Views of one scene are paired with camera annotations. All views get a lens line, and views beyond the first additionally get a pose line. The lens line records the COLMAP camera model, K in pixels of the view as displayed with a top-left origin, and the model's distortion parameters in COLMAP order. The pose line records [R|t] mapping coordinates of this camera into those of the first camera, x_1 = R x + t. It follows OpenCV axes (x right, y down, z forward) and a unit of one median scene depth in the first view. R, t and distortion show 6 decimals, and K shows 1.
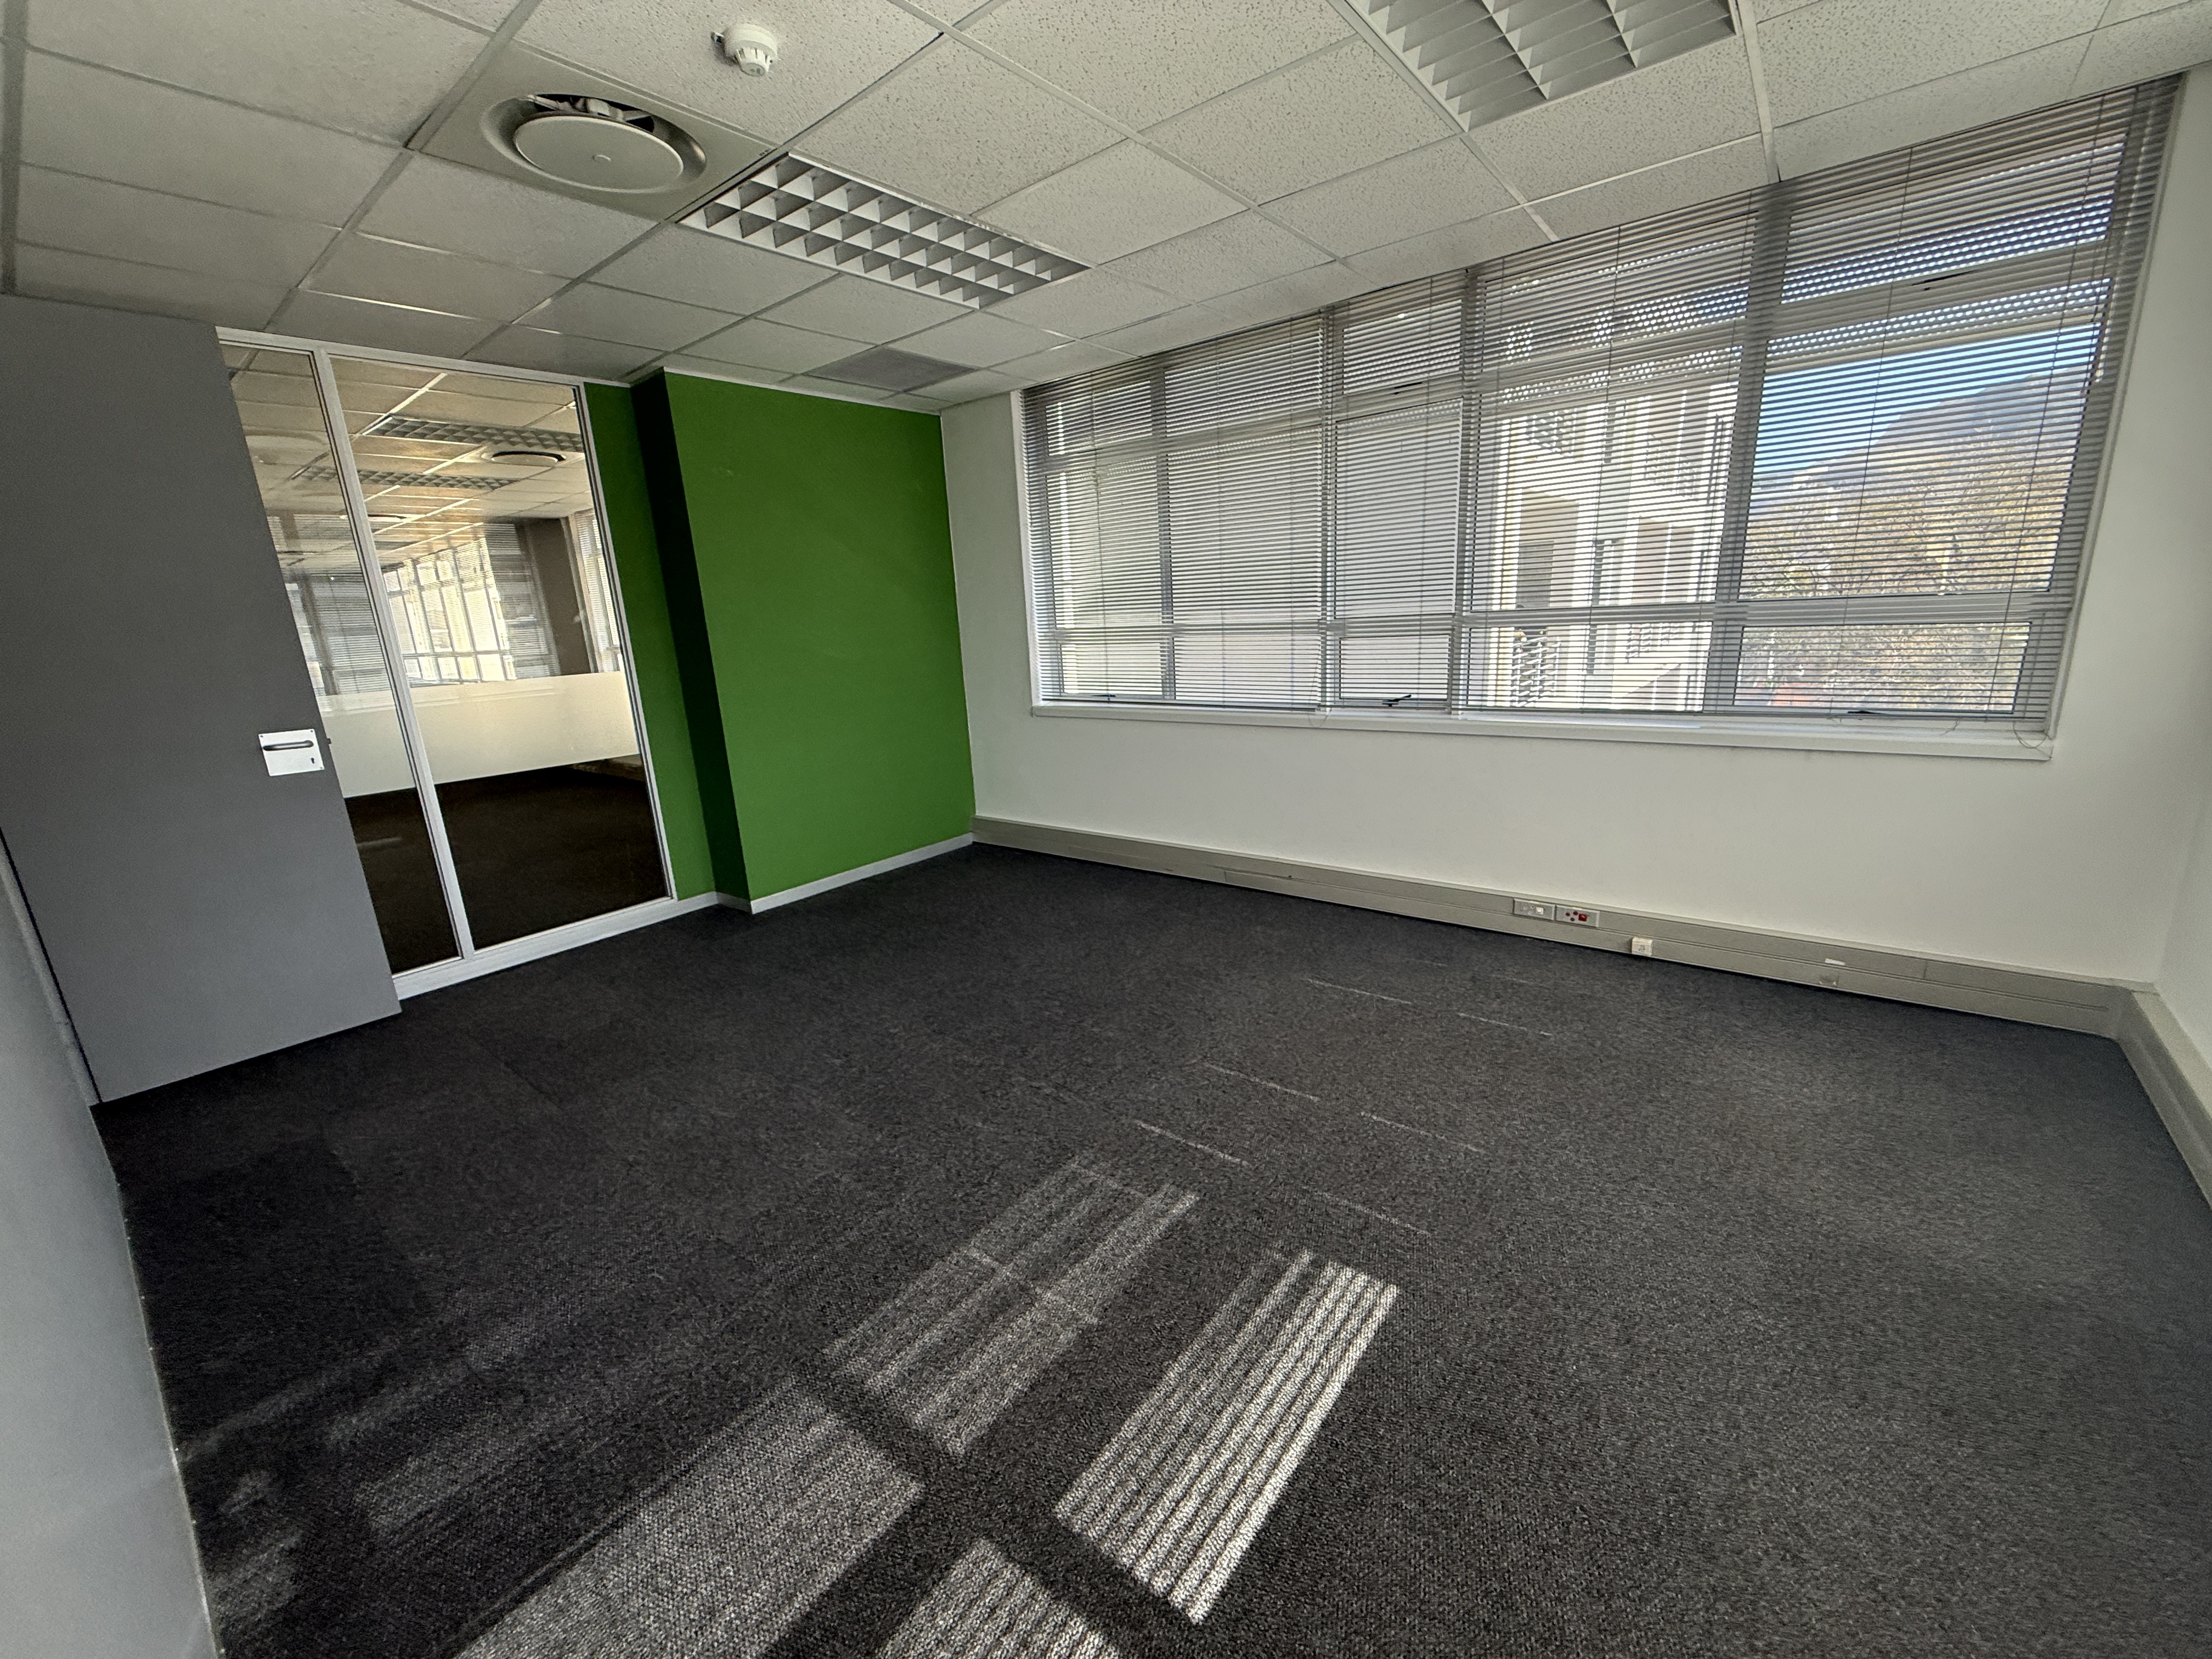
lens RADIAL K [[887.1, 0, 1087.1], [0, 887.1, 838.8], [0, 0, 1]] dist [0.001940, -0.000176]
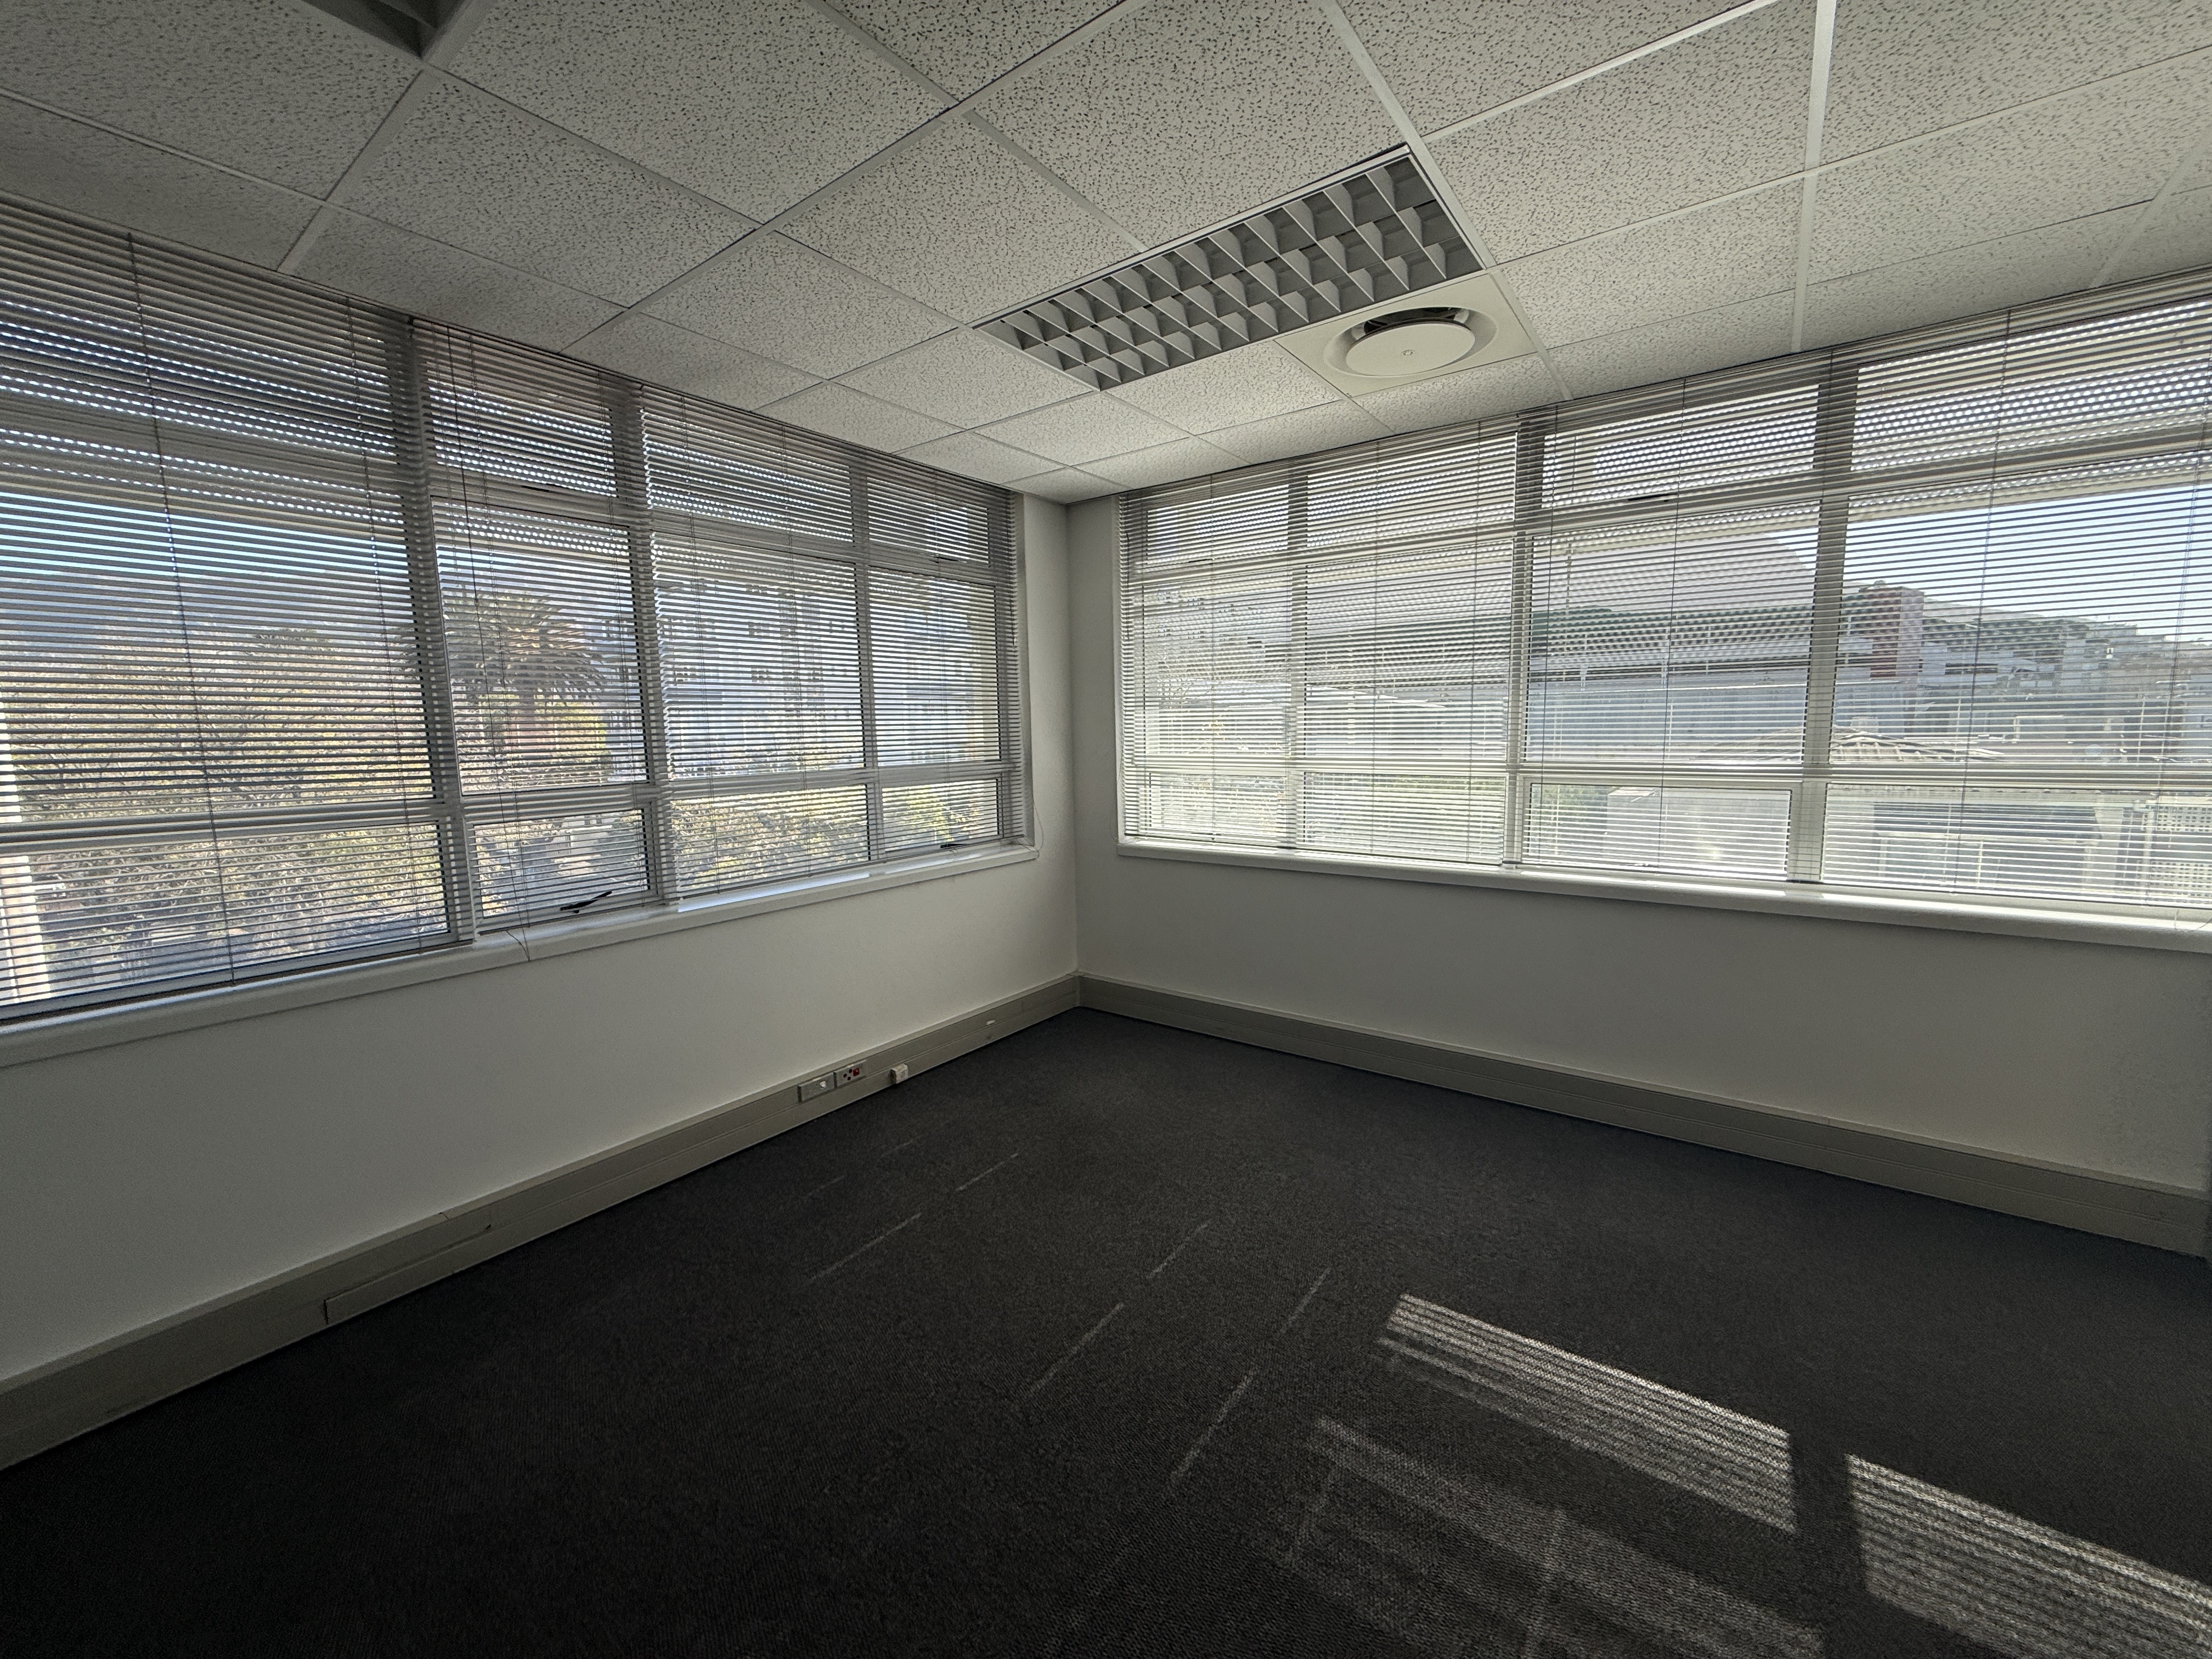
lens RADIAL K [[887.1, 0, 1101.7], [0, 887.1, 842.4], [0, 0, 1]] dist [0.001940, -0.000176]
pose [[-0.057463, -0.075278, 0.995506, -0.679287], [0.272062, 0.958233, 0.088164, -0.268407], [-0.960563, 0.275905, -0.034582, 1.071170]]
